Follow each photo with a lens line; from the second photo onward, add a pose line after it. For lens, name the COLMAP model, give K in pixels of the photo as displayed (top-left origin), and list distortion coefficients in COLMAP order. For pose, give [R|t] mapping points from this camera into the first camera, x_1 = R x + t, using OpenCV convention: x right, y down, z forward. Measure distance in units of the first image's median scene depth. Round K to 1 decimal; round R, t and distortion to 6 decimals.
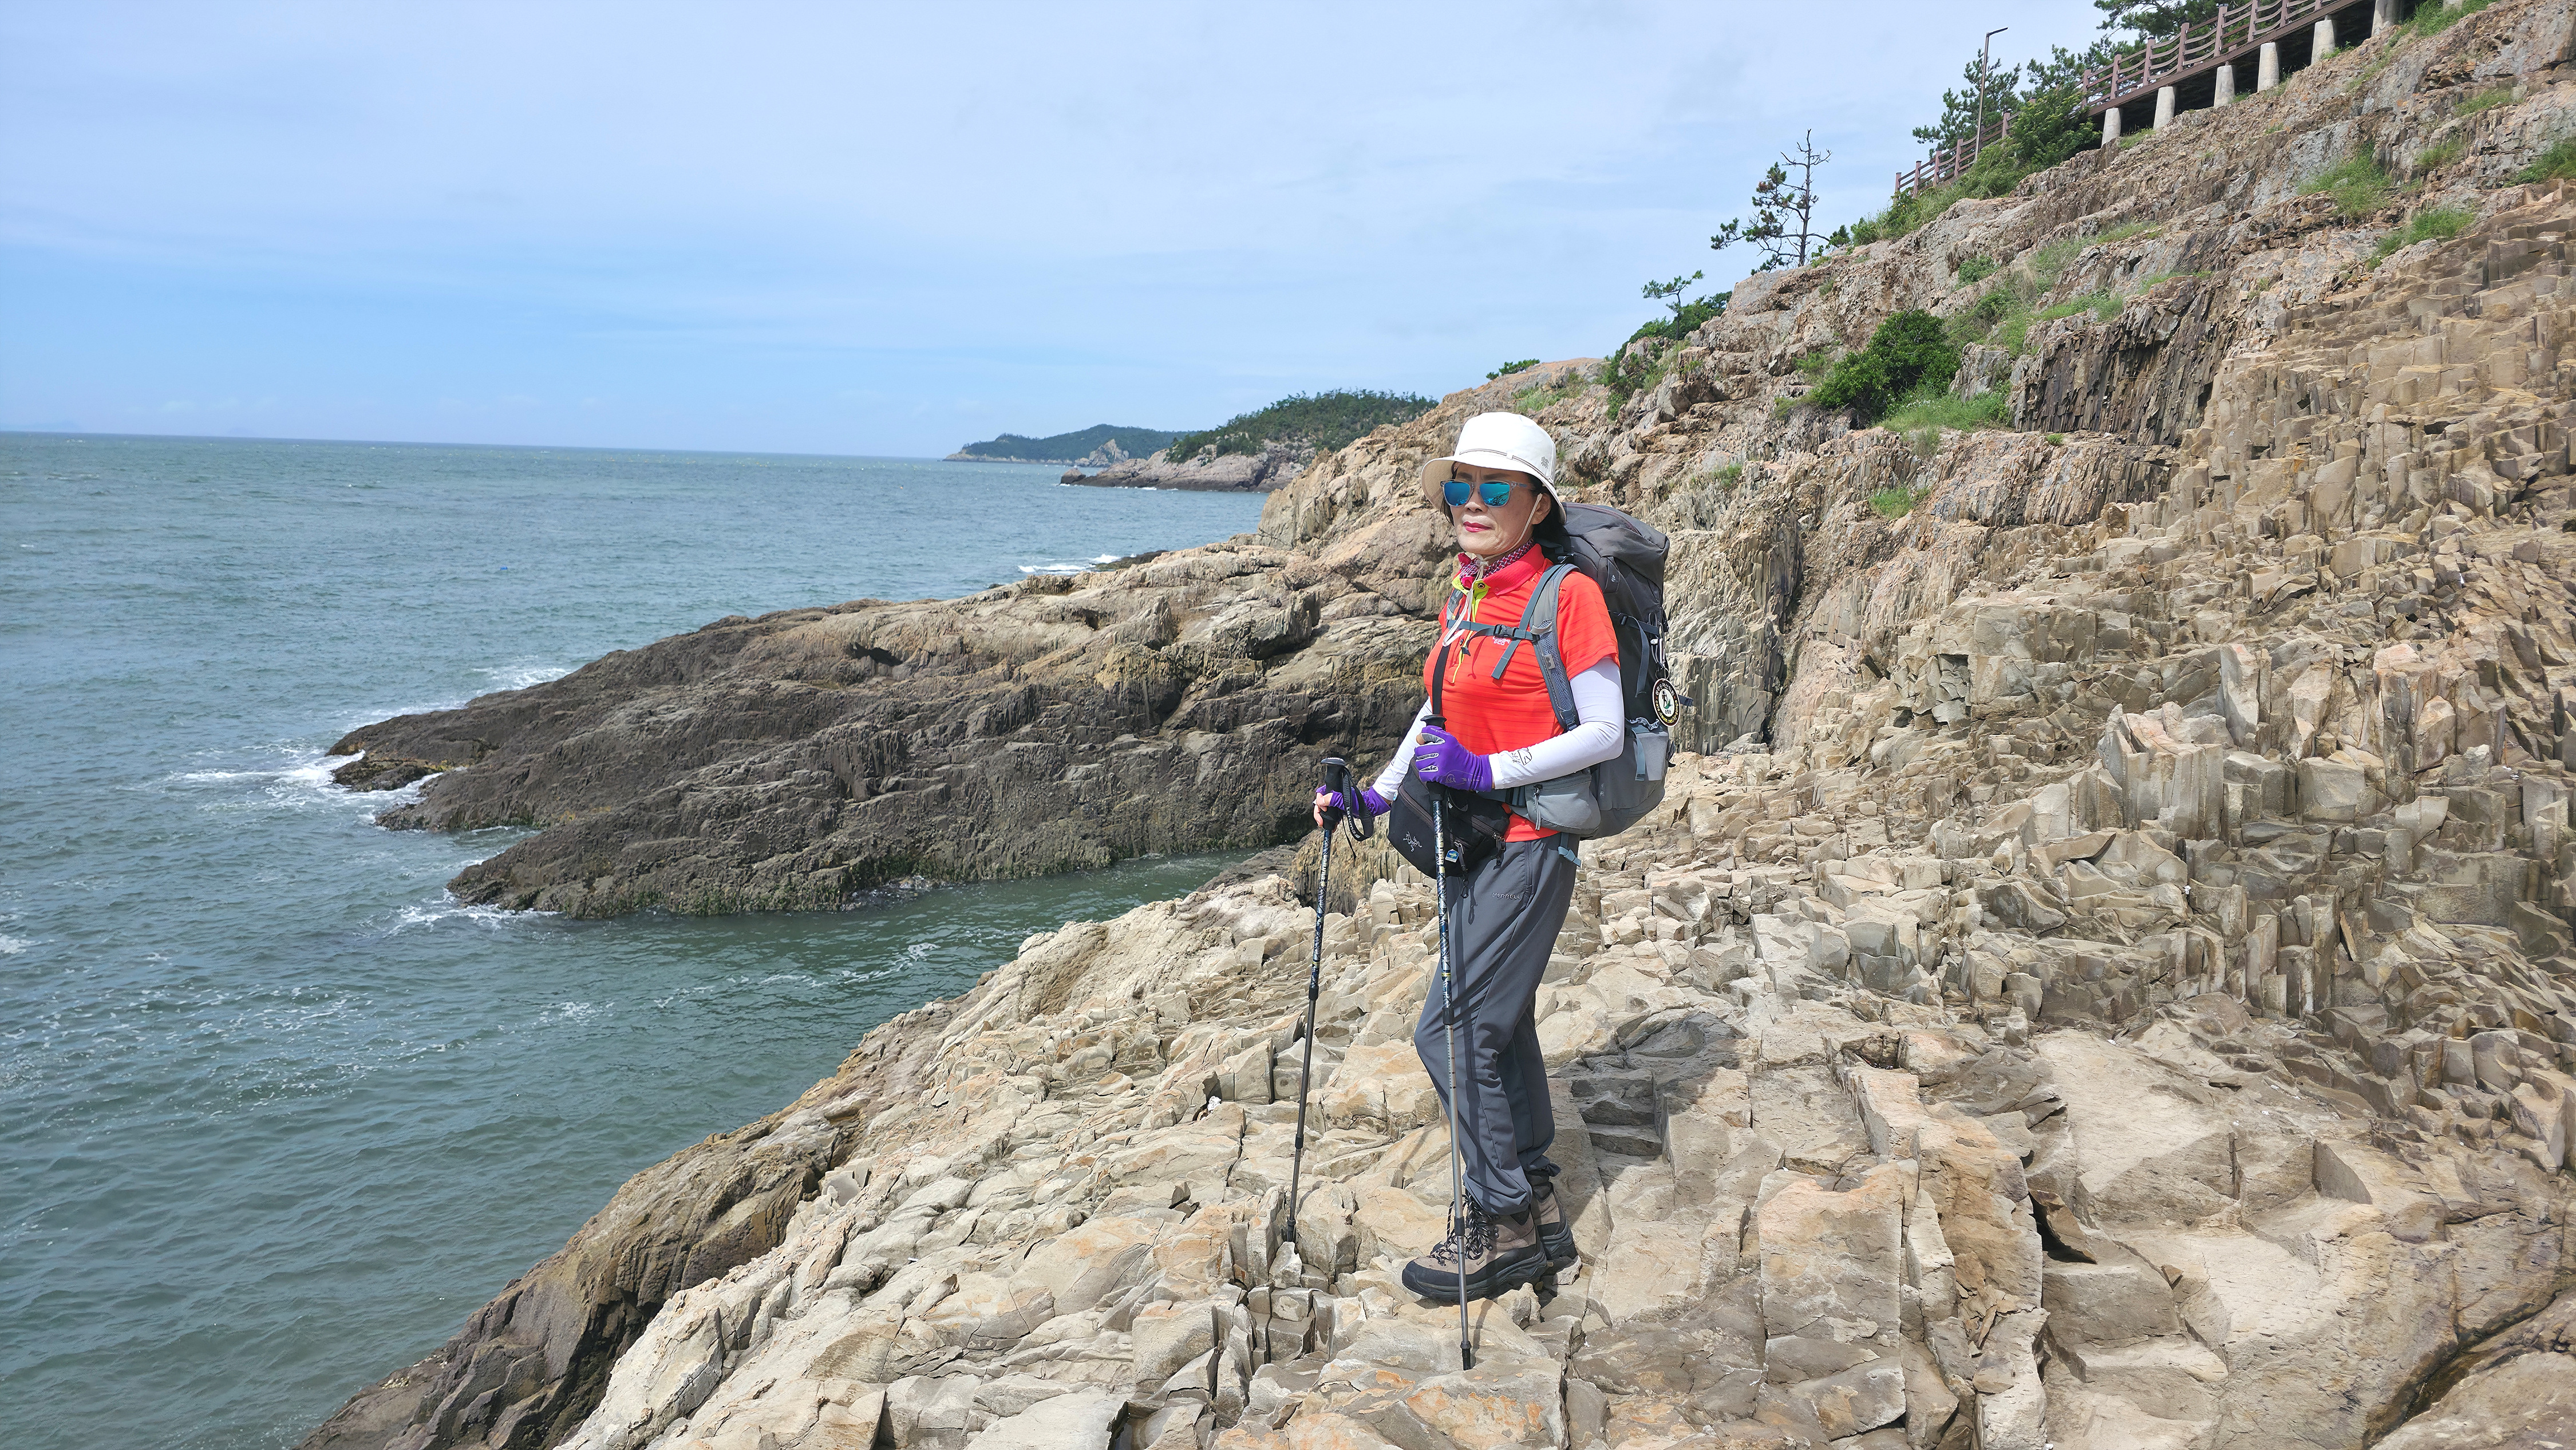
lens RADIAL K [[1683.2, 0, 1265.7], [0, 1683.2, 721.8], [0, 0, 1]] dist [0.099726, -0.137999]
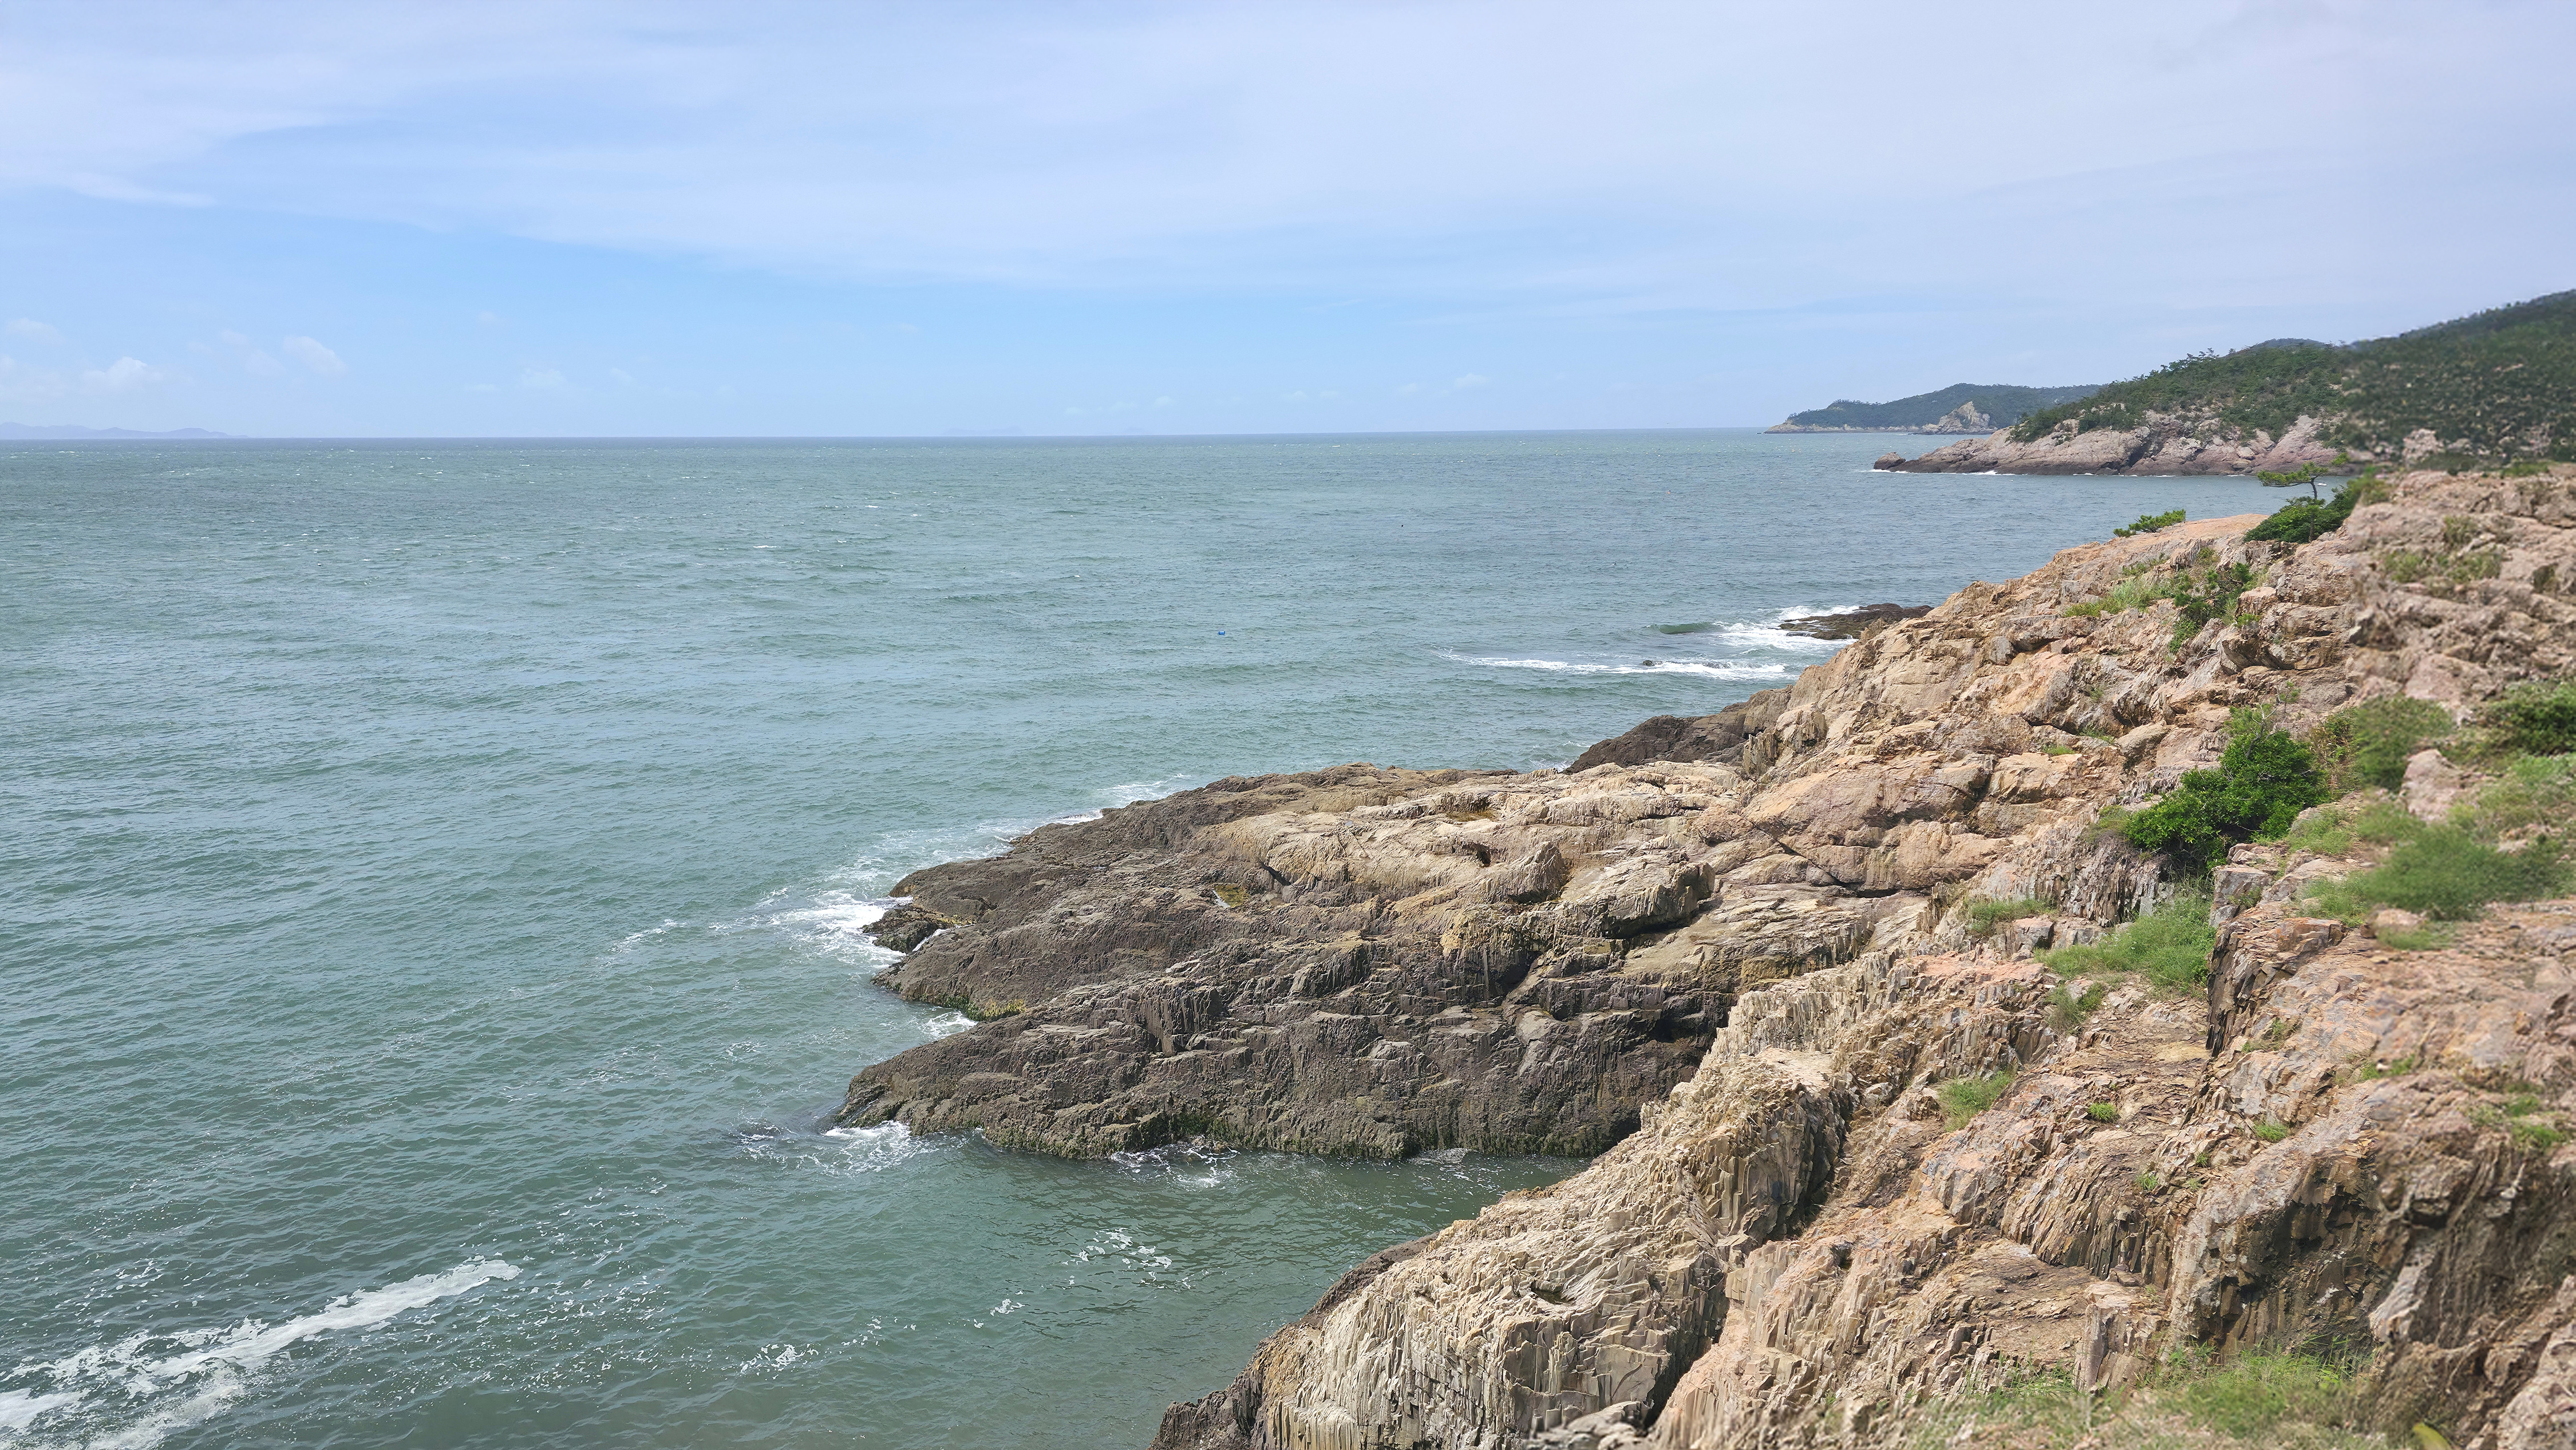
lens RADIAL K [[1683.2, 0, 1072.7], [0, 1683.2, 724.7], [0, 0, 1]] dist [0.062204, -0.063145]
pose [[0.843386, 0.060554, -0.533885, 0.418950], [-0.053407, 0.998156, 0.028845, -0.297475], [0.534648, 0.004185, 0.845065, 0.099615]]
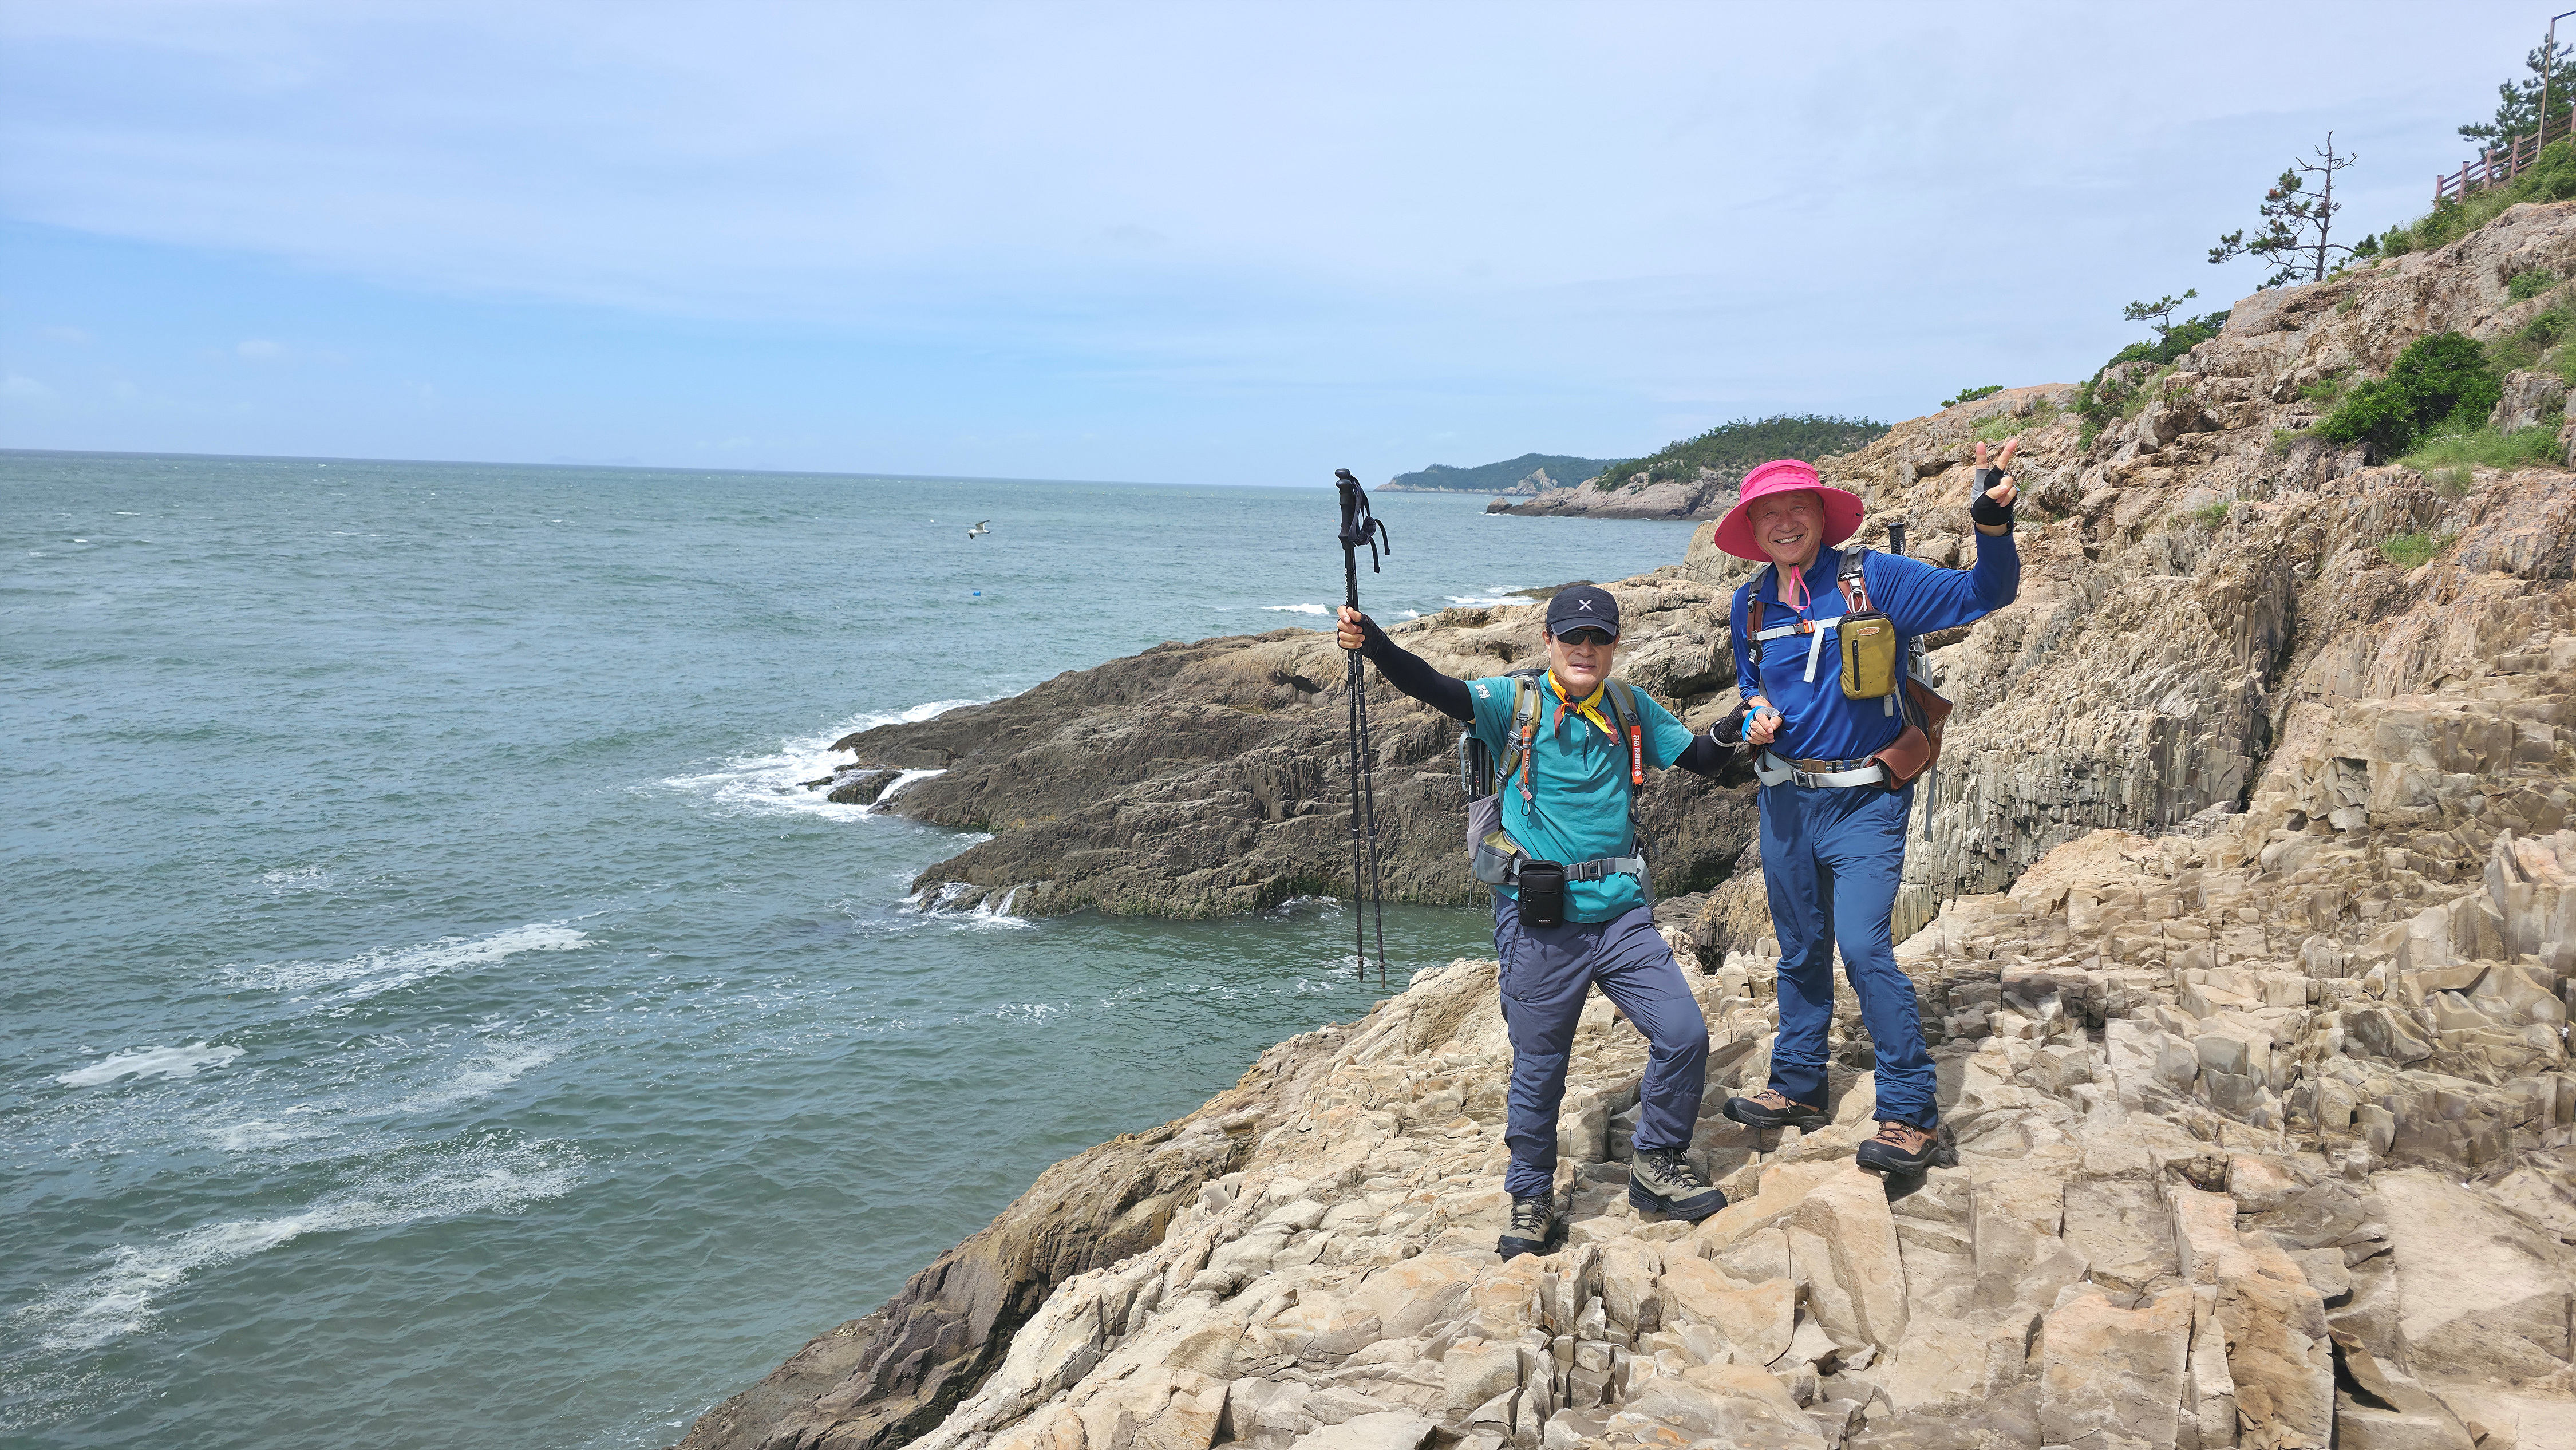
lens RADIAL K [[1690.4, 0, 1271.8], [0, 1690.4, 687.7], [0, 0, 1]] dist [0.064133, -0.058673]
pose [[0.969852, 0.030136, -0.241823, 0.009223], [-0.038924, 0.998741, -0.031646, -0.004706], [0.240564, 0.040104, 0.969804, -0.014322]]
